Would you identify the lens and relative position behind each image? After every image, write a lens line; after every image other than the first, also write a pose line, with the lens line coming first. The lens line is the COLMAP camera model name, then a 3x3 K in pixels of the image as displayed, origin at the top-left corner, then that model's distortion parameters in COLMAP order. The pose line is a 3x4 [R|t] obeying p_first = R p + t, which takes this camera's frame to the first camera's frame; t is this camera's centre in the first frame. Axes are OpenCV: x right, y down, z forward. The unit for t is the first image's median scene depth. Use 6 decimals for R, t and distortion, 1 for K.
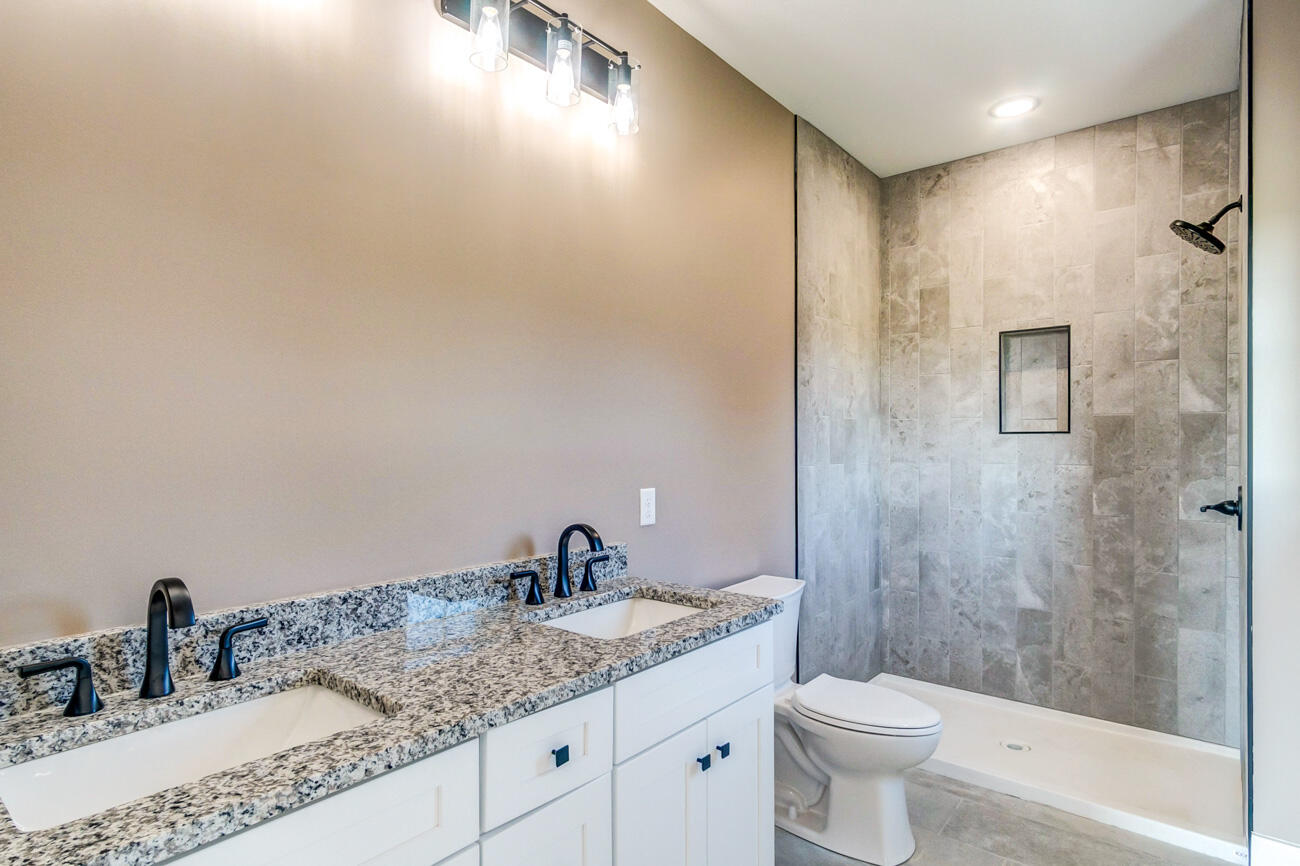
lens RADIAL K [[686.0, 0, 644.5], [0, 686.0, 432.1], [0, 0, 1]] dist [0.004818, 0.001487]
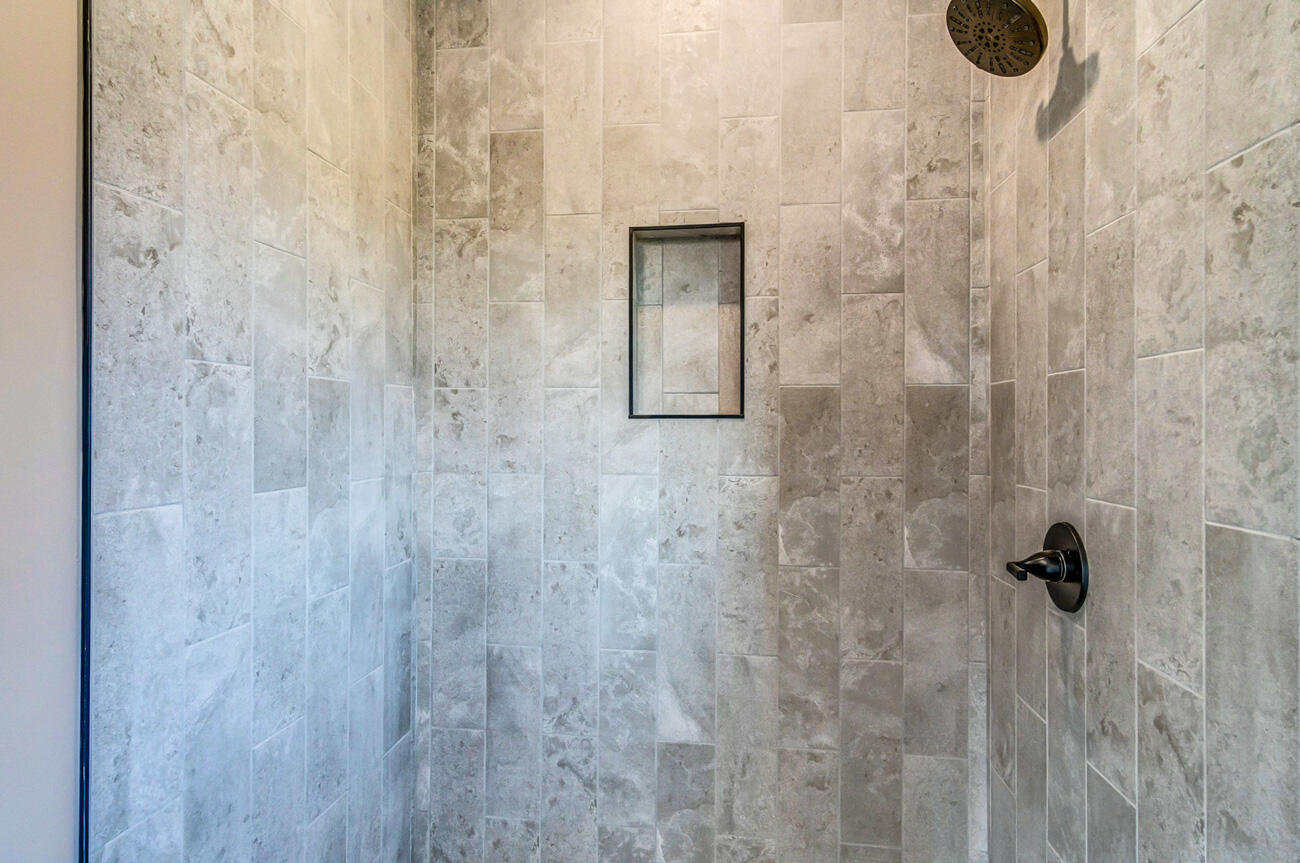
lens RADIAL K [[684.4, 0, 638.0], [0, 684.4, 455.2], [0, 0, 1]] dist [0.006241, 0.000359]
pose [[0.848839, -0.017656, 0.528356, 0.247883], [-0.010802, 0.998654, 0.050725, 0.004154], [-0.528541, -0.048765, 0.847506, 0.559462]]
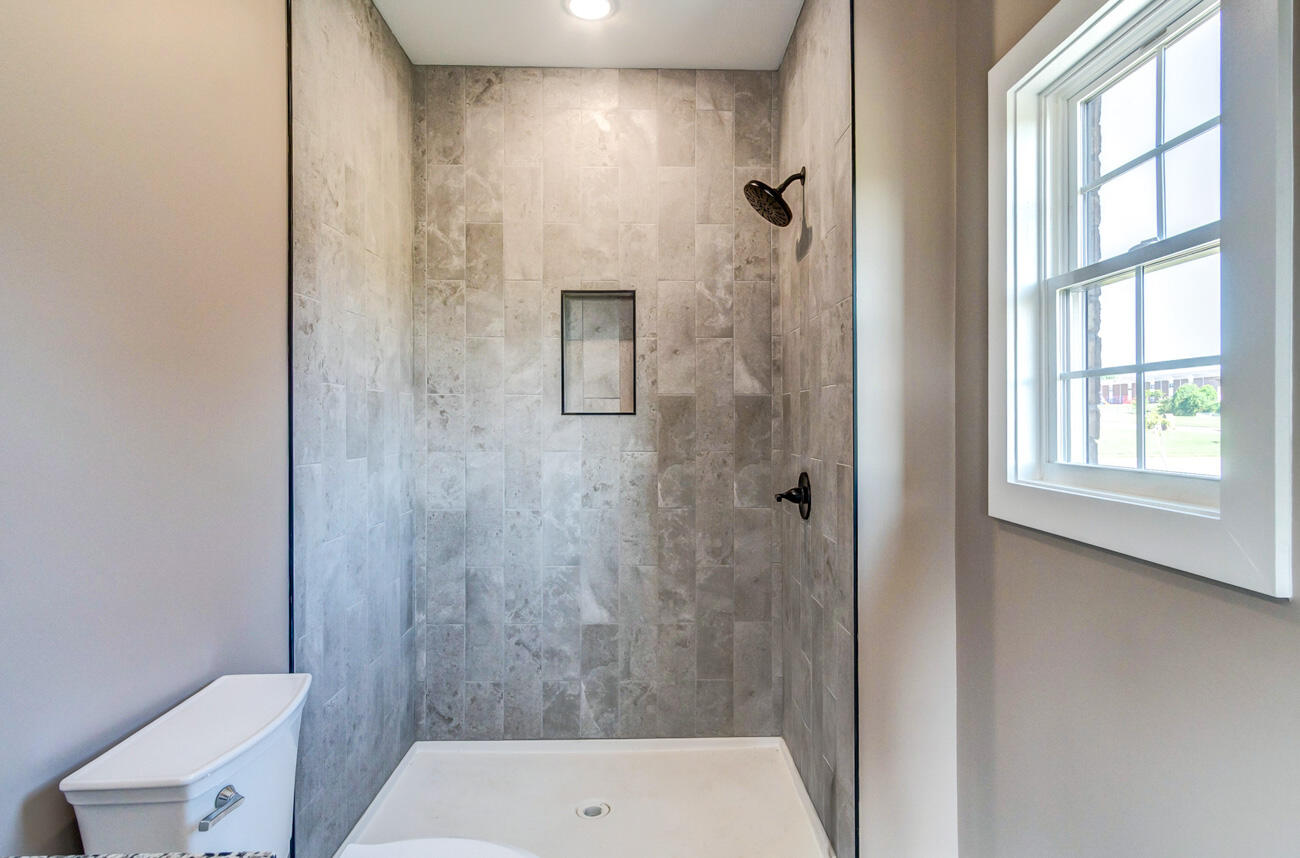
lens RADIAL K [[696.8, 0, 650.0], [0, 696.8, 429.0], [0, 0, 1]] dist [0.007472, 0.000533]
pose [[0.758700, -0.003543, 0.651430, 0.058156], [-0.011373, 0.999761, 0.018683, 0.002604], [-0.651341, -0.021584, 0.758478, 0.311173]]
